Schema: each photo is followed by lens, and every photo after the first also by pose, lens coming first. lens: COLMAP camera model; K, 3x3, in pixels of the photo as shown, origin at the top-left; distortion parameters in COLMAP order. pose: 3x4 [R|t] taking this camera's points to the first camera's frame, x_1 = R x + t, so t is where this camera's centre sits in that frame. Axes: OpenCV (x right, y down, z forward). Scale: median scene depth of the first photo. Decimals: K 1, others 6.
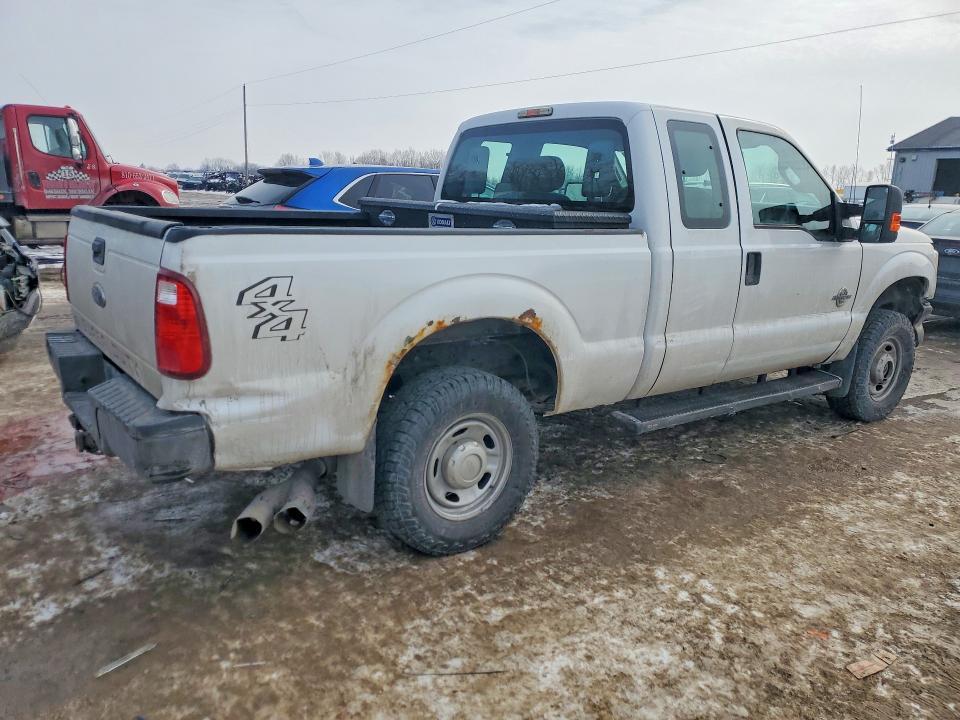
lens RADIAL K [[750.5, 0, 460.1], [0, 750.5, 360.8], [0, 0, 1]] dist [0.010033, 0.013500]
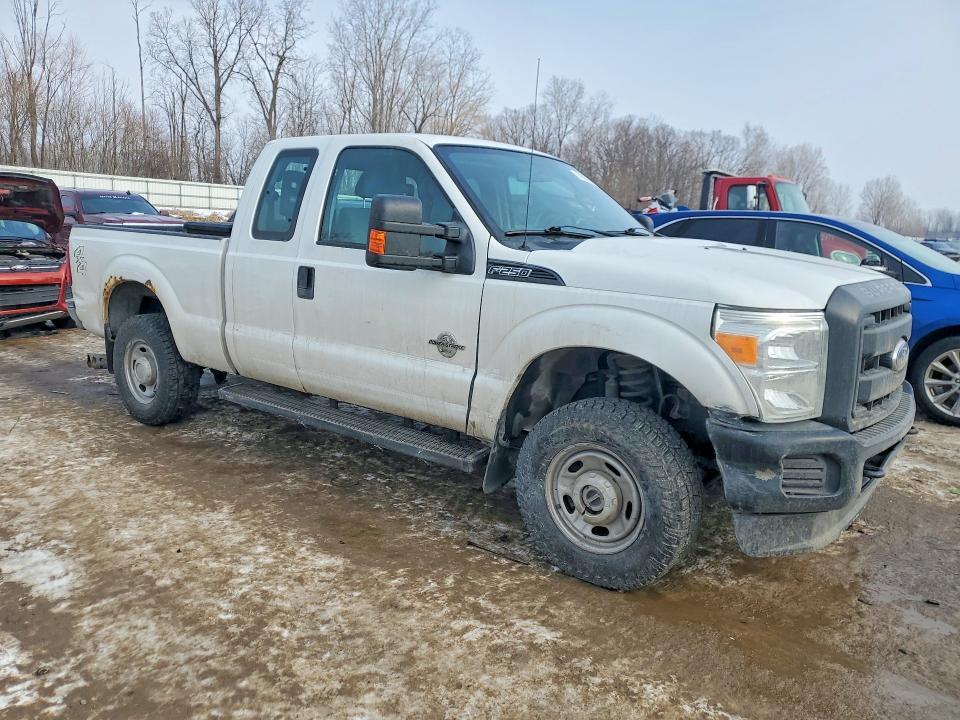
lens RADIAL K [[750.5, 0, 460.1], [0, 750.5, 360.8], [0, 0, 1]] dist [0.010033, 0.013500]
pose [[0.263774, 0.150302, -0.952802, 1.730380], [-0.244136, 0.966026, 0.084801, -0.190538], [0.933178, 0.210245, 0.291507, 1.113291]]
